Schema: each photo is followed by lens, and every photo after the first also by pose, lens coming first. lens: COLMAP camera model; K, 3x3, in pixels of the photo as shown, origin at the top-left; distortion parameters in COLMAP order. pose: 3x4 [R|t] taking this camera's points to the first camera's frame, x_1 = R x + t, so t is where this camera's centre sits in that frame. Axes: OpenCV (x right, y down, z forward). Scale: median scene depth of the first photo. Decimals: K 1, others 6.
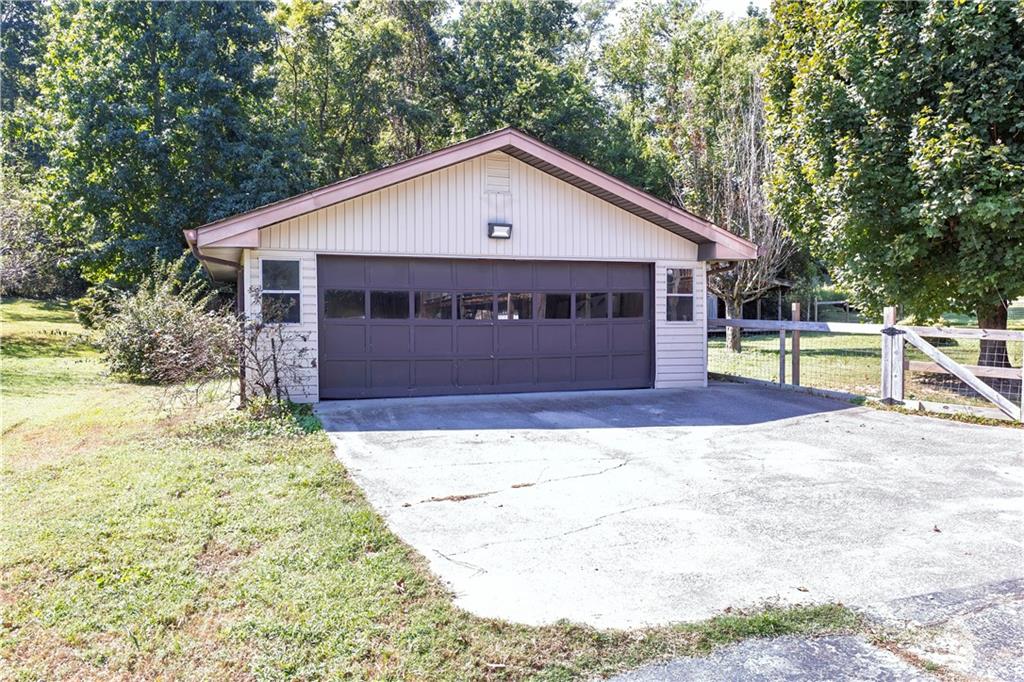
lens RADIAL K [[789.9, 0, 513.2], [0, 789.9, 341.3], [0, 0, 1]] dist [0.034866, 0.004164]
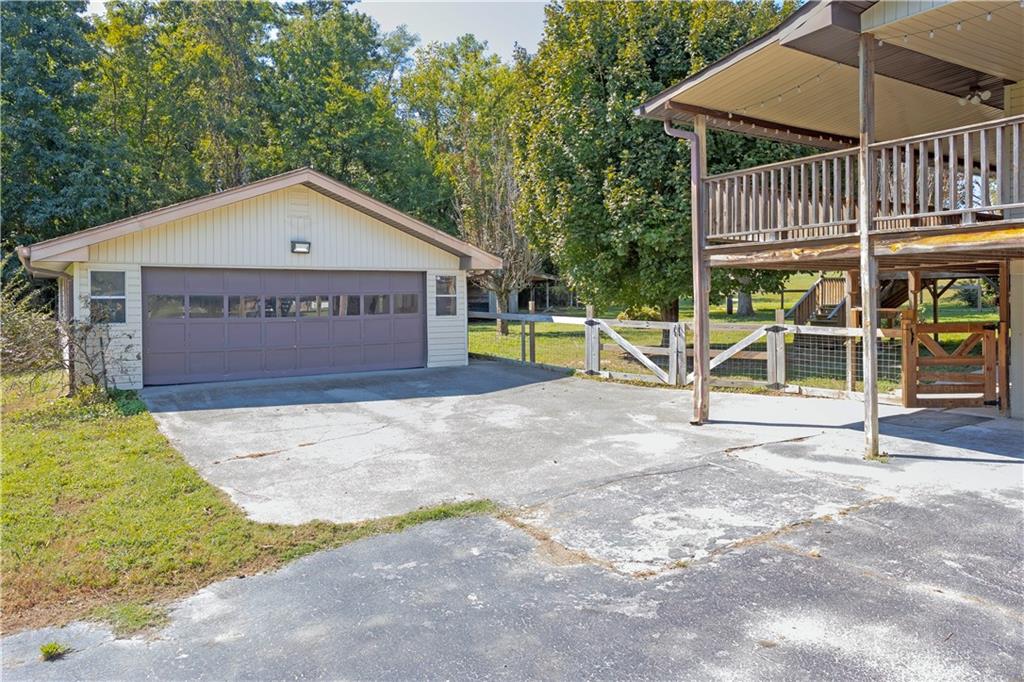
lens RADIAL K [[705.7, 0, 516.1], [0, 705.7, 303.8], [0, 0, 1]] dist [0.029043, -0.006770]
pose [[0.968790, -0.004987, 0.247833, 0.035389], [0.010754, 0.999702, -0.021921, -0.020113], [-0.247650, 0.023902, 0.968555, -0.180062]]
